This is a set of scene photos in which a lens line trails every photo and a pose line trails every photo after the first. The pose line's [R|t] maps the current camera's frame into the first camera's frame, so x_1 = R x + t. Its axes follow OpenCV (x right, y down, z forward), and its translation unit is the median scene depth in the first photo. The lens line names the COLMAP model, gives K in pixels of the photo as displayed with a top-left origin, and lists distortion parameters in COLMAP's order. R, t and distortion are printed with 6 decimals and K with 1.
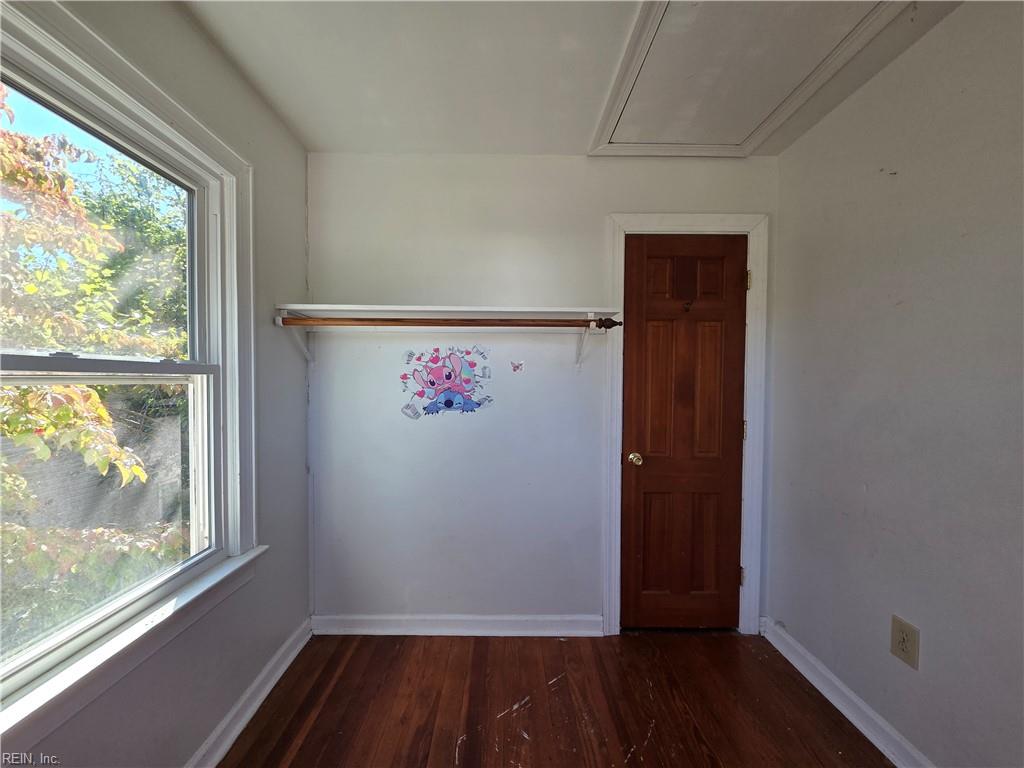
lens RADIAL K [[423.0, 0, 510.9], [0, 423.0, 391.9], [0, 0, 1]] dist [0.003889, 0.000440]
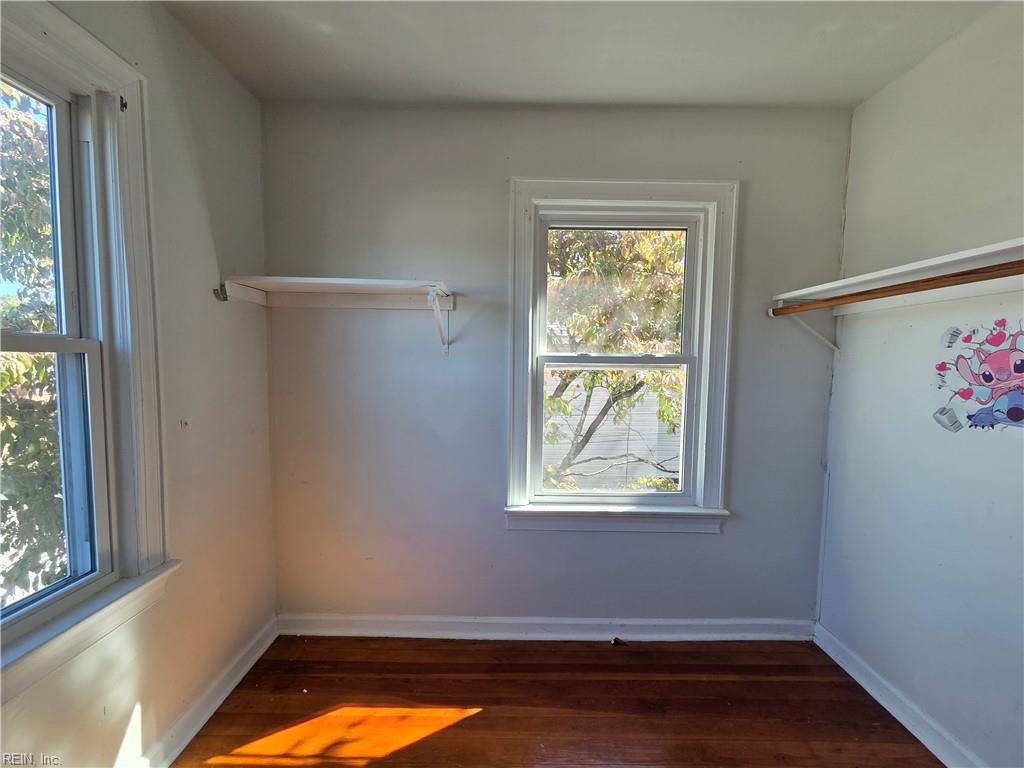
lens RADIAL K [[423.0, 0, 510.9], [0, 423.0, 391.9], [0, 0, 1]] dist [0.003889, 0.000440]
pose [[-0.016415, 0.069863, -0.997422, 0.440500], [-0.036783, 0.996838, 0.070427, -0.018213], [0.999188, 0.037845, -0.013793, 0.320988]]
